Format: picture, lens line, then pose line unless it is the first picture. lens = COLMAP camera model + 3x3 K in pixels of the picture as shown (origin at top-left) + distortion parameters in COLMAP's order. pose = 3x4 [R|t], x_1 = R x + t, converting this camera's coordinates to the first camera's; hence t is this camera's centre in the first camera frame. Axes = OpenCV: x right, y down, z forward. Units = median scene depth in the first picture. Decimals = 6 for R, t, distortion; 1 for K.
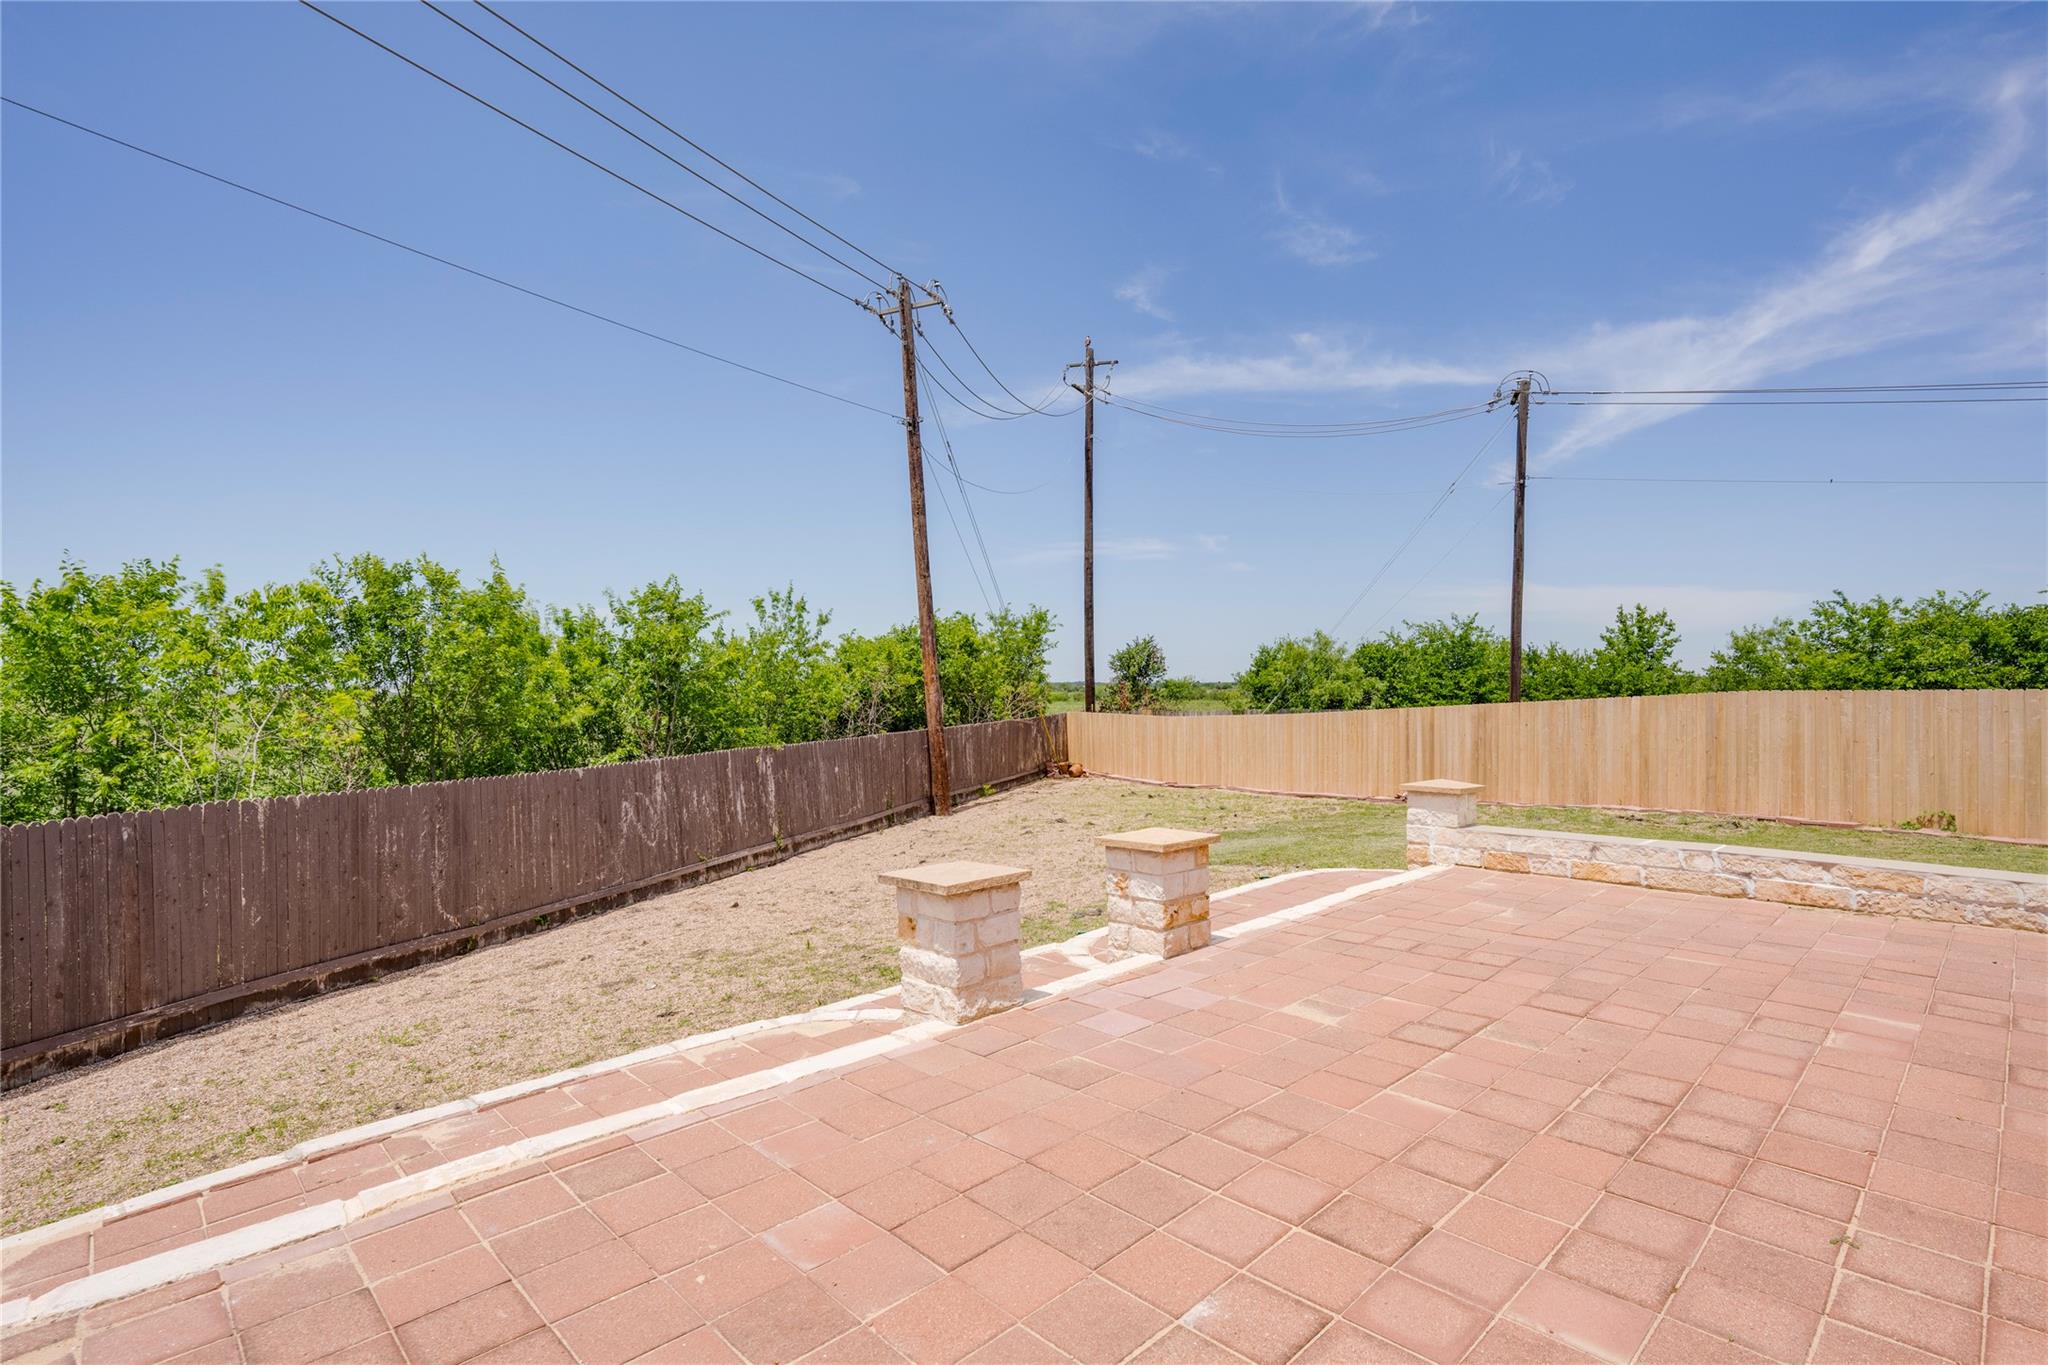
lens RADIAL K [[973.9, 0, 1023.8], [0, 973.9, 669.9], [0, 0, 1]] dist [0.000465, -0.000198]
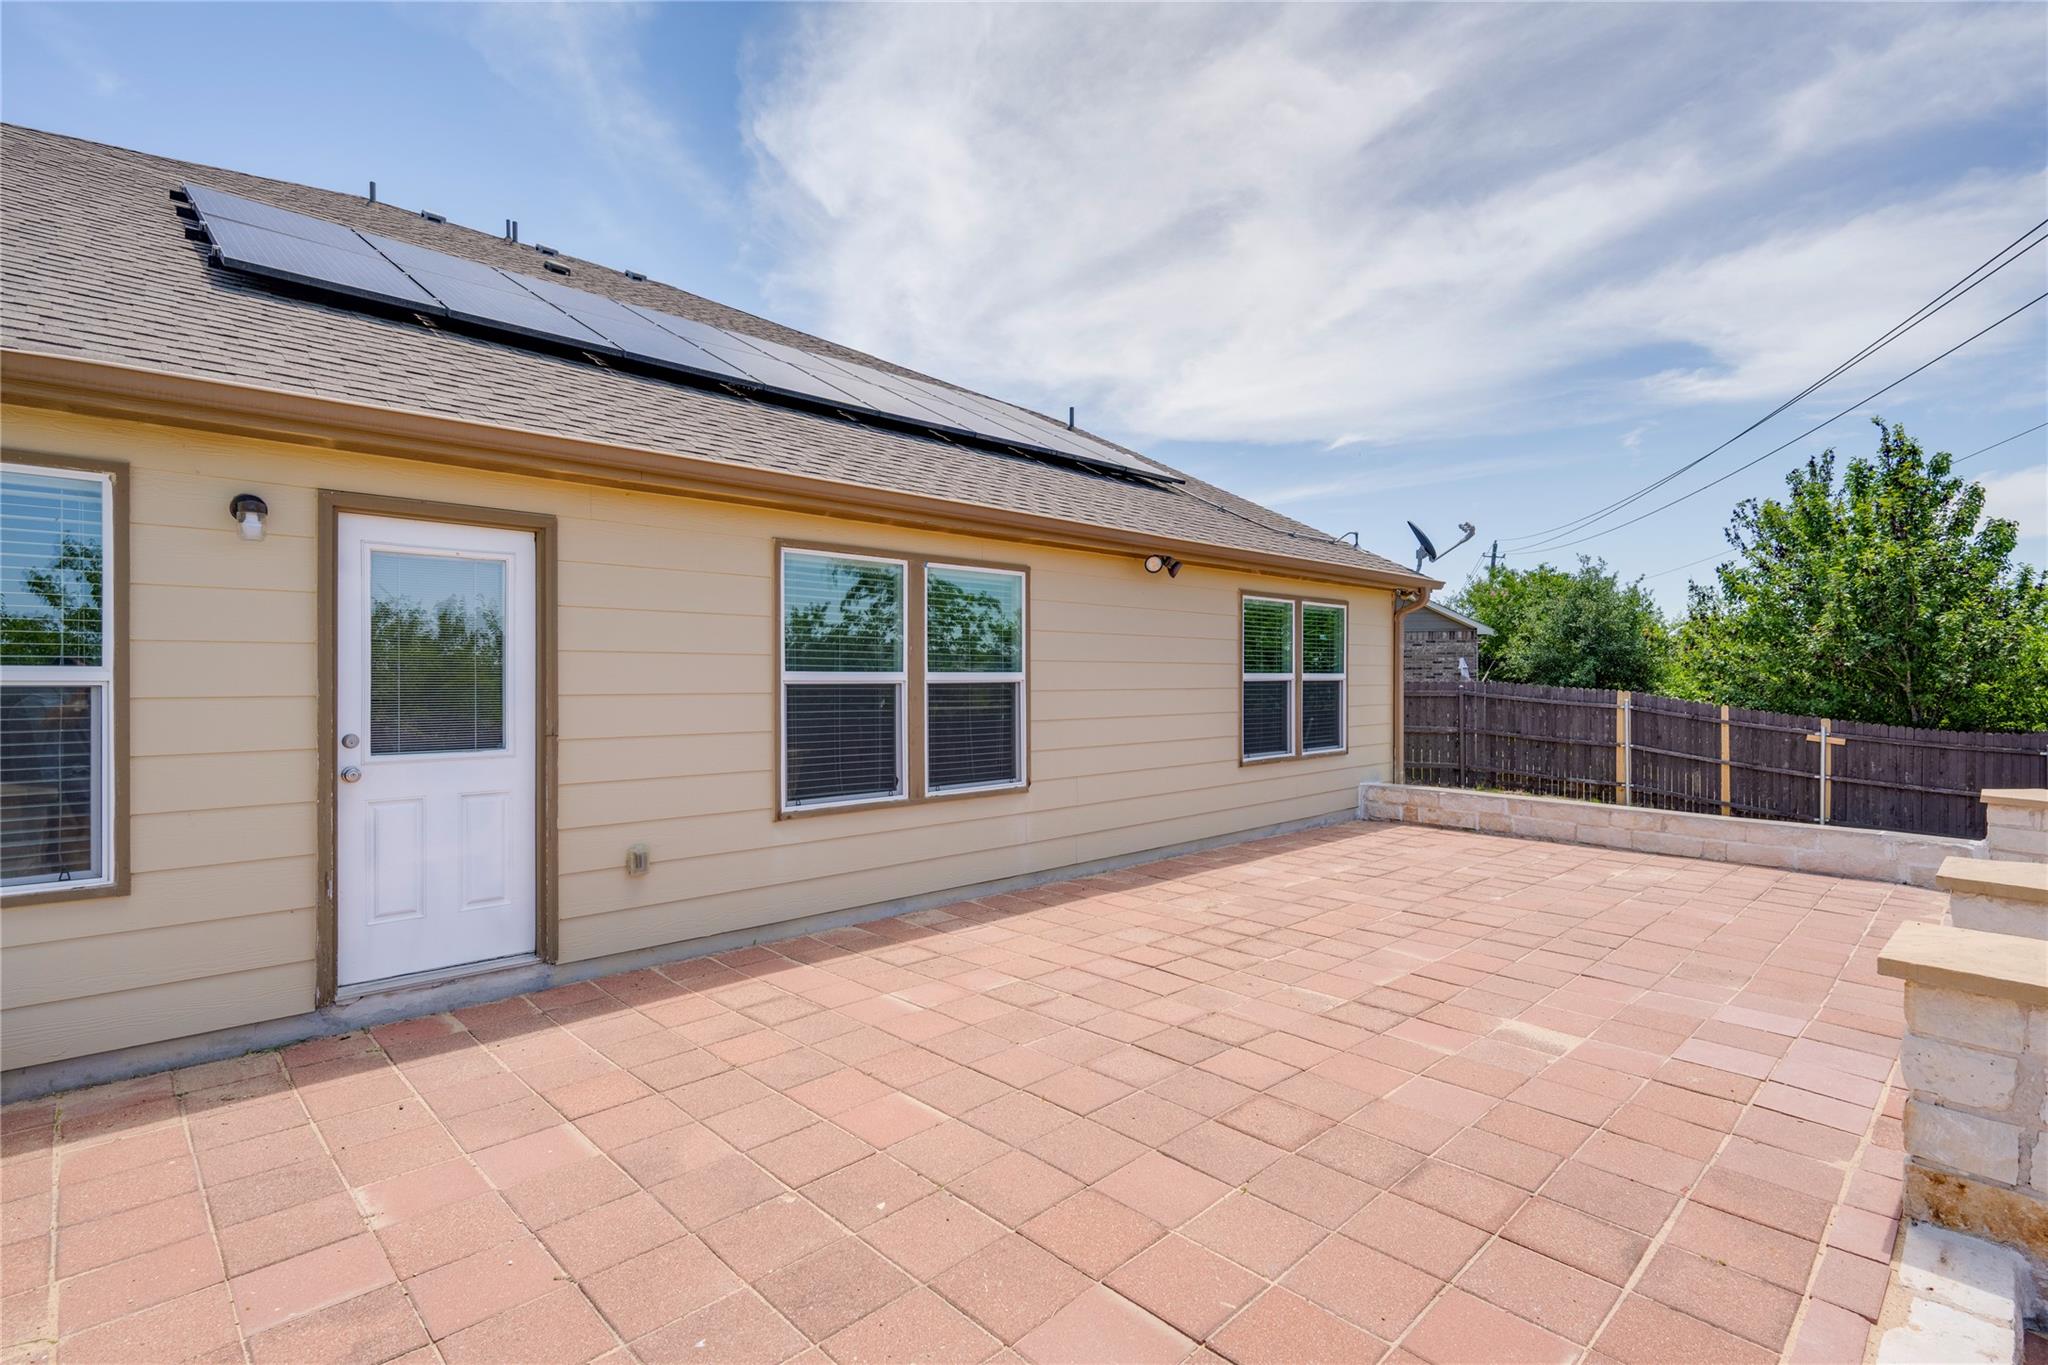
lens RADIAL K [[964.7, 0, 1034.6], [0, 964.7, 684.8], [0, 0, 1]] dist [0.000226, -0.000935]
pose [[-0.999961, 0.006667, -0.005715, 0.172613], [0.006762, 0.999838, -0.016665, 0.017896], [0.005603, -0.016703, -0.999845, 0.434348]]
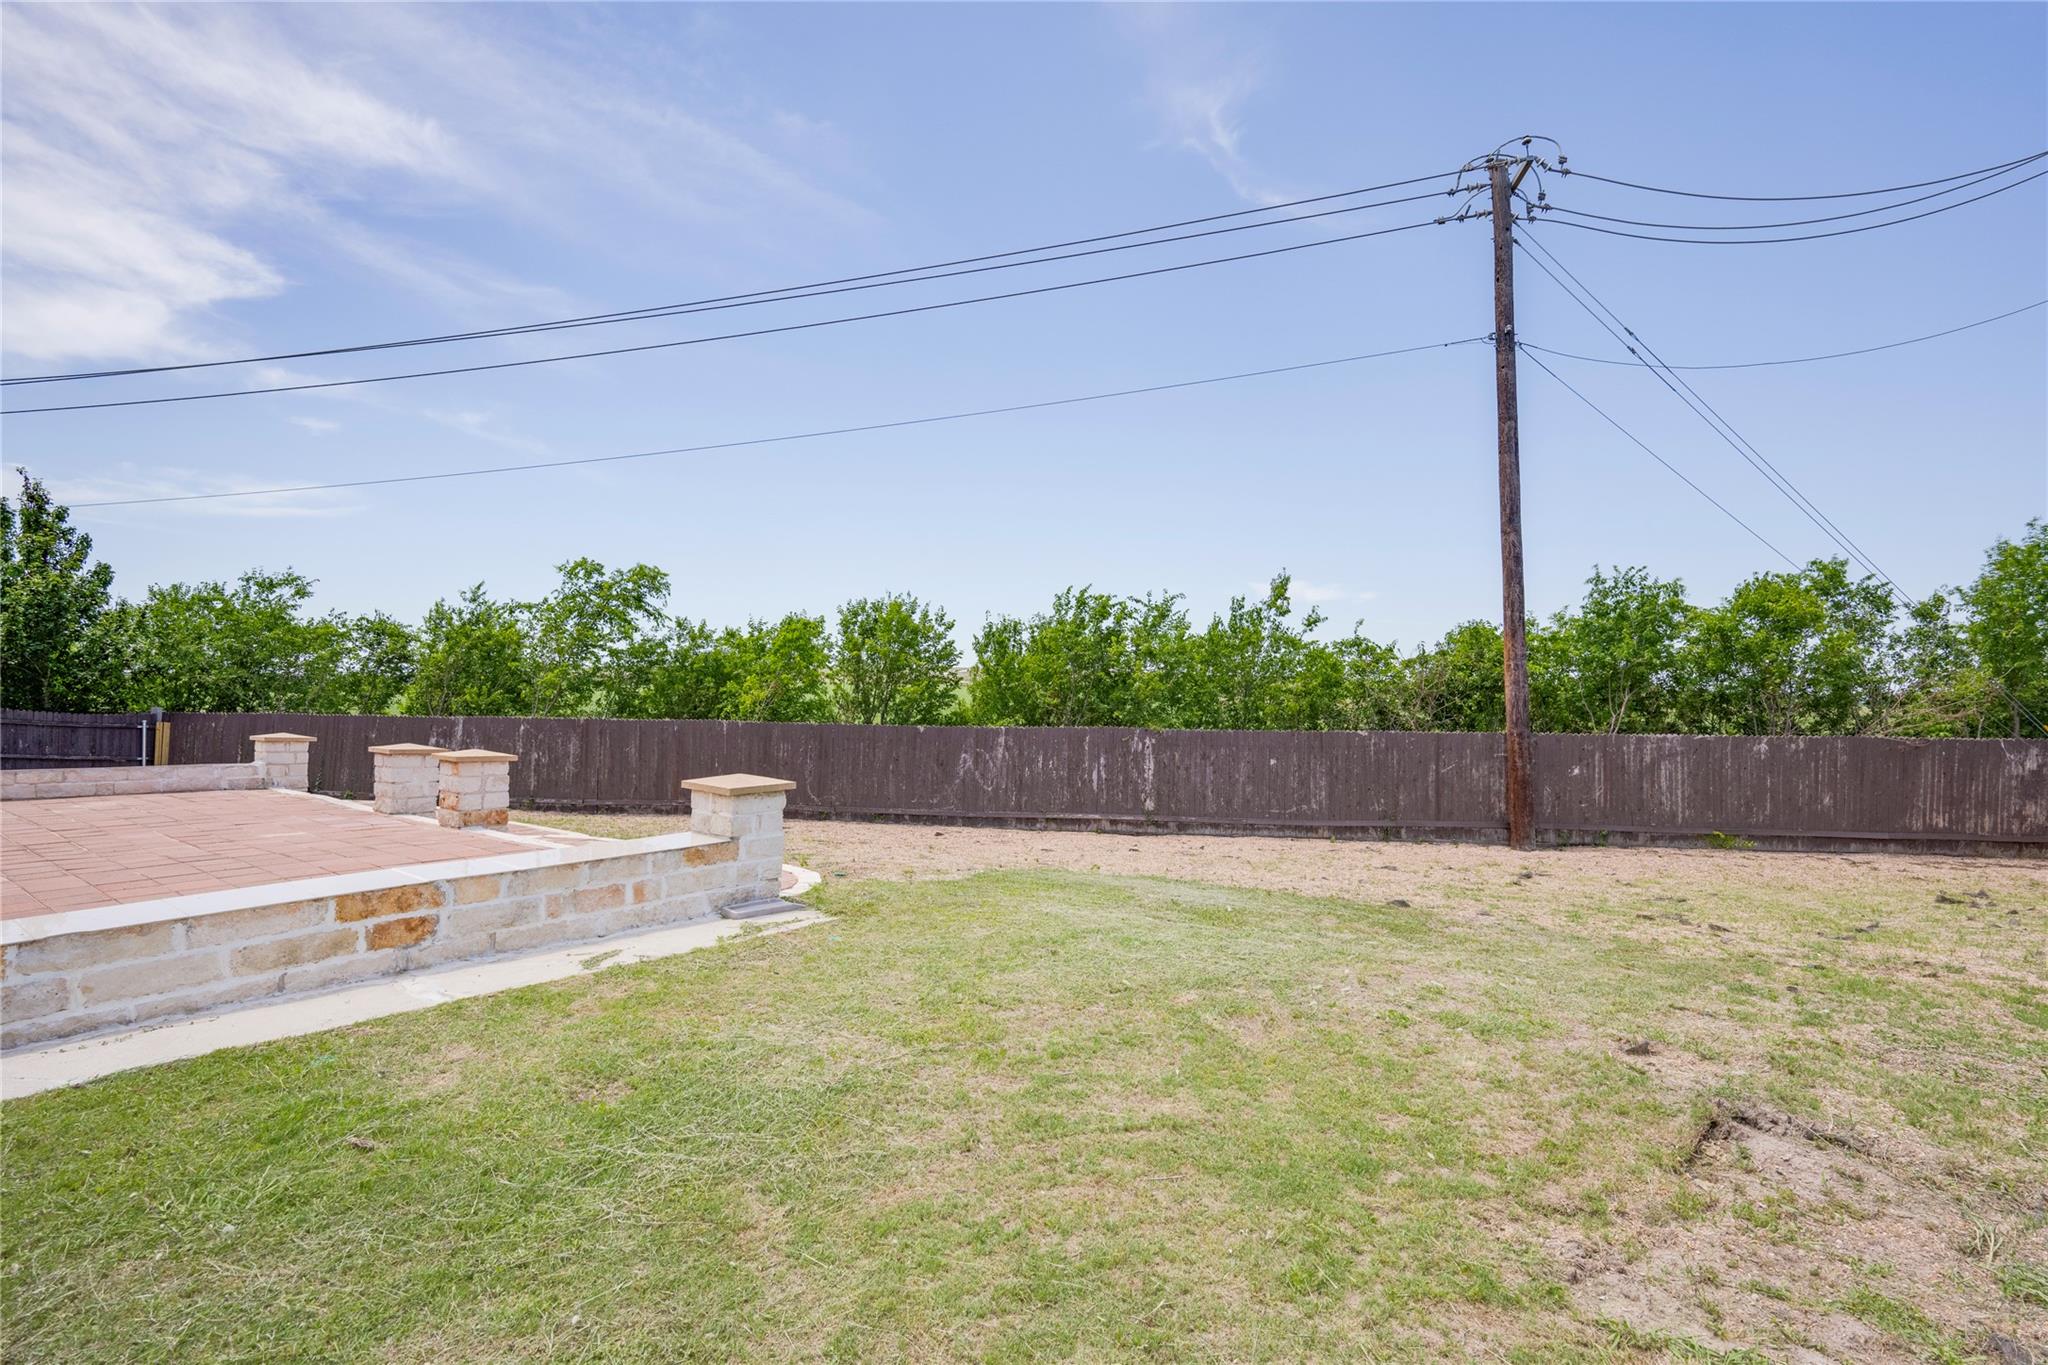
lens RADIAL K [[938.4, 0, 1029.9], [0, 938.4, 688.9], [0, 0, 1]] dist [-0.000800, -0.000793]
pose [[0.177166, 0.006810, -0.984157, 0.544131], [0.006668, 0.999945, 0.008119, 0.018357], [0.984158, -0.008001, 0.177111, 0.495449]]
